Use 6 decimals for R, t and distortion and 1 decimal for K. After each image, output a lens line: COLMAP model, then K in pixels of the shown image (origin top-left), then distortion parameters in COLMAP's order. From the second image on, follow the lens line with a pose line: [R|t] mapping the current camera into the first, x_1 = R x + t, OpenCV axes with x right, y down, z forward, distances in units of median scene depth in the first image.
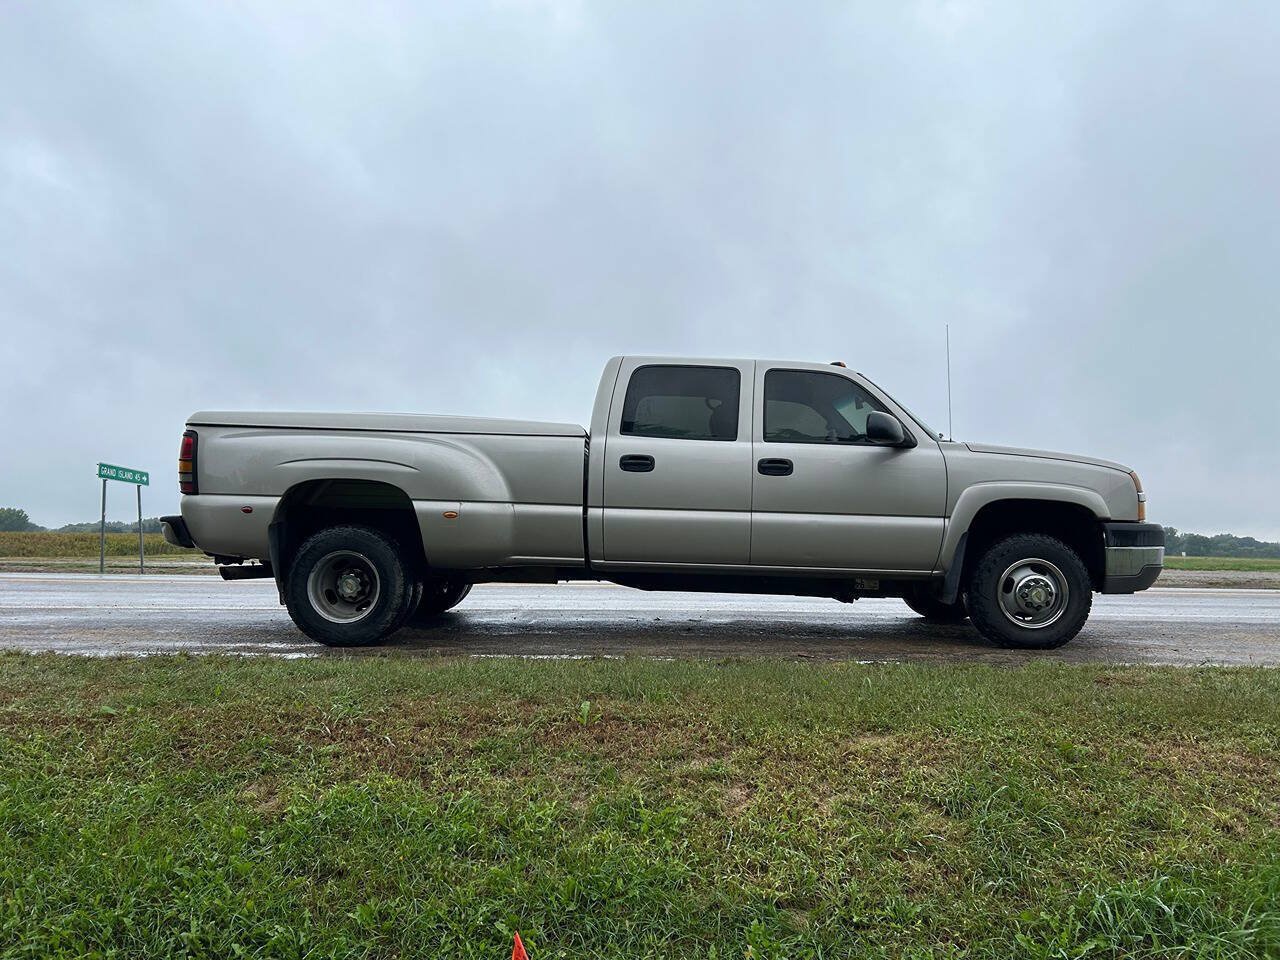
lens RADIAL K [[915.4, 0, 640.0], [0, 915.4, 480.0], [0, 0, 1]] dist [0.011437, -0.001093]
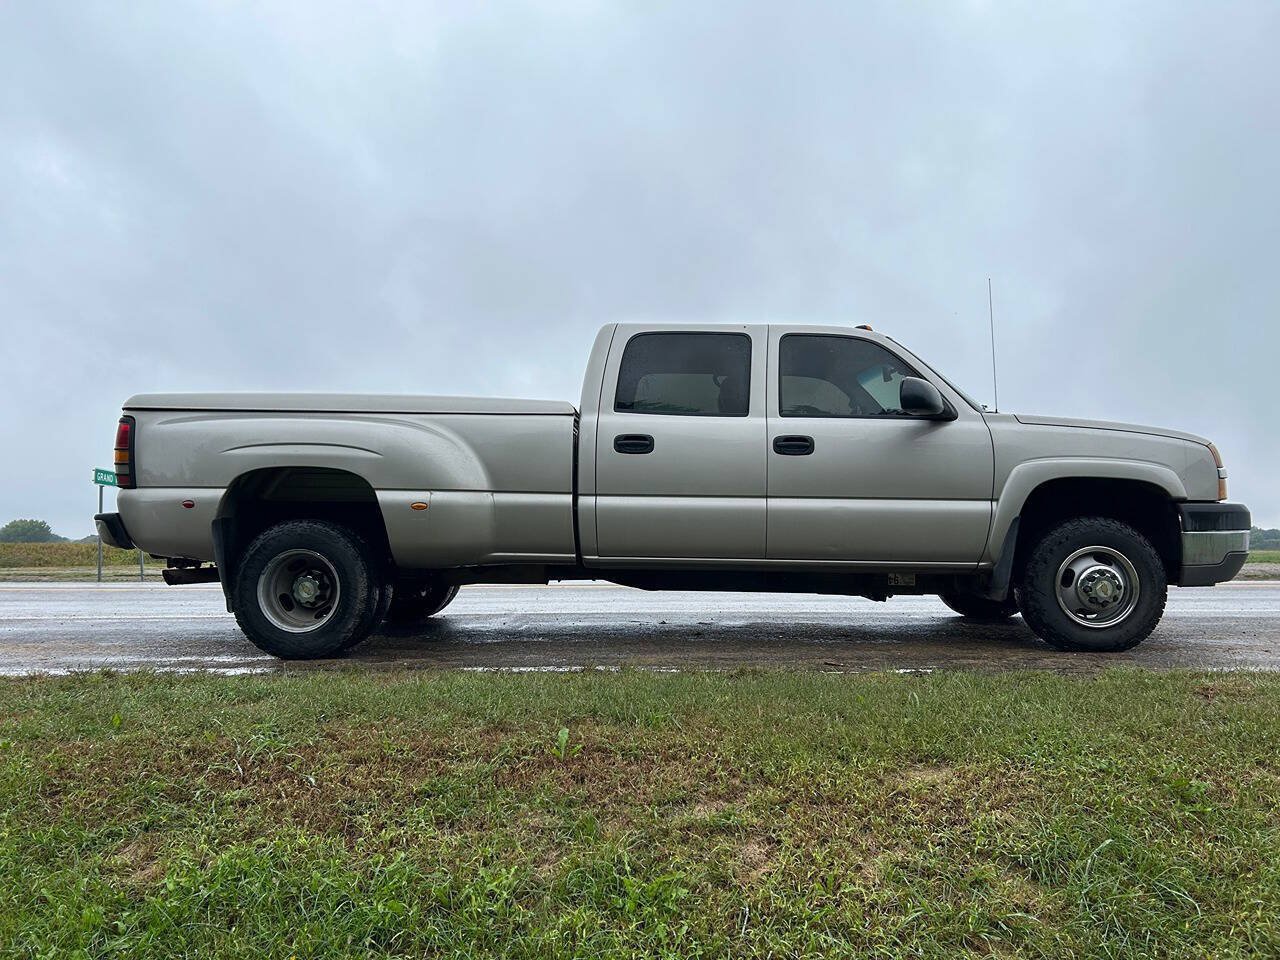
lens RADIAL K [[915.4, 0, 640.0], [0, 915.4, 480.0], [0, 0, 1]] dist [0.011437, -0.001093]
pose [[0.999740, -0.016218, -0.016013, 0.016248], [0.016184, 0.999866, -0.002274, 0.018697], [0.016048, 0.002015, 0.999869, 0.135169]]
